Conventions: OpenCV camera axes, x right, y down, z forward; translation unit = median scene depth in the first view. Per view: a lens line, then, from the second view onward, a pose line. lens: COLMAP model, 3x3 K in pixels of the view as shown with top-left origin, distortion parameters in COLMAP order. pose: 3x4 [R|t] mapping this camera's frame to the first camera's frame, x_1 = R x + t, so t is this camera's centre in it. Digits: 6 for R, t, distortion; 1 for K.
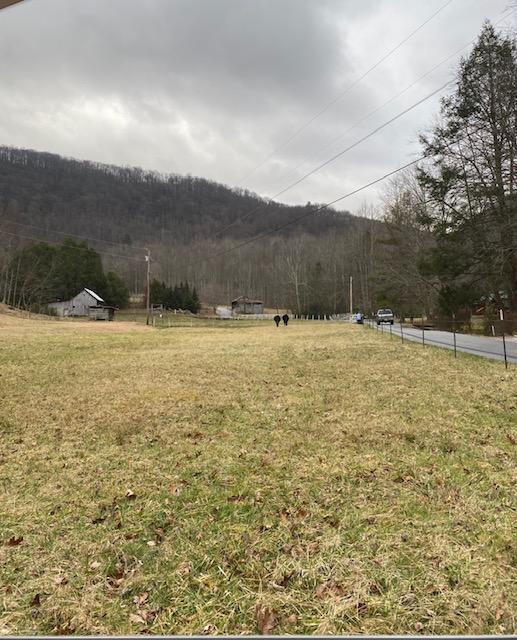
lens RADIAL K [[526.7, 0, 258.5], [0, 526.7, 320.4], [0, 0, 1]] dist [-0.001561, -0.000384]
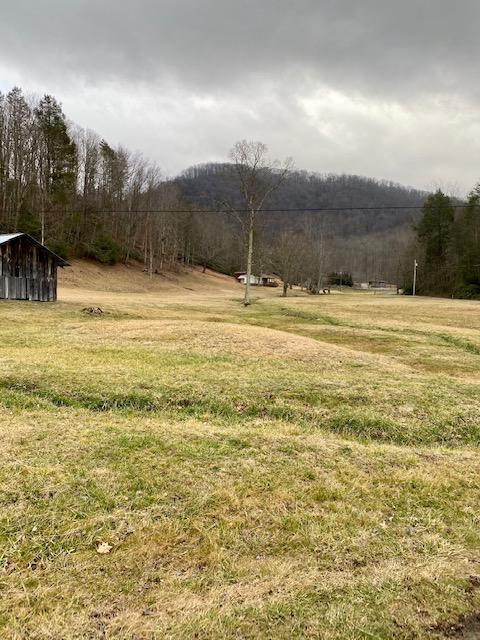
lens RADIAL K [[492.6, 0, 239.9], [0, 492.6, 319.8], [0, 0, 1]] dist [-0.015502, -0.013171]
pose [[0.947450, 0.035500, -0.317927, 0.021491], [-0.015393, 0.997732, 0.065534, -0.000857], [0.319532, -0.057196, 0.945848, -0.238826]]
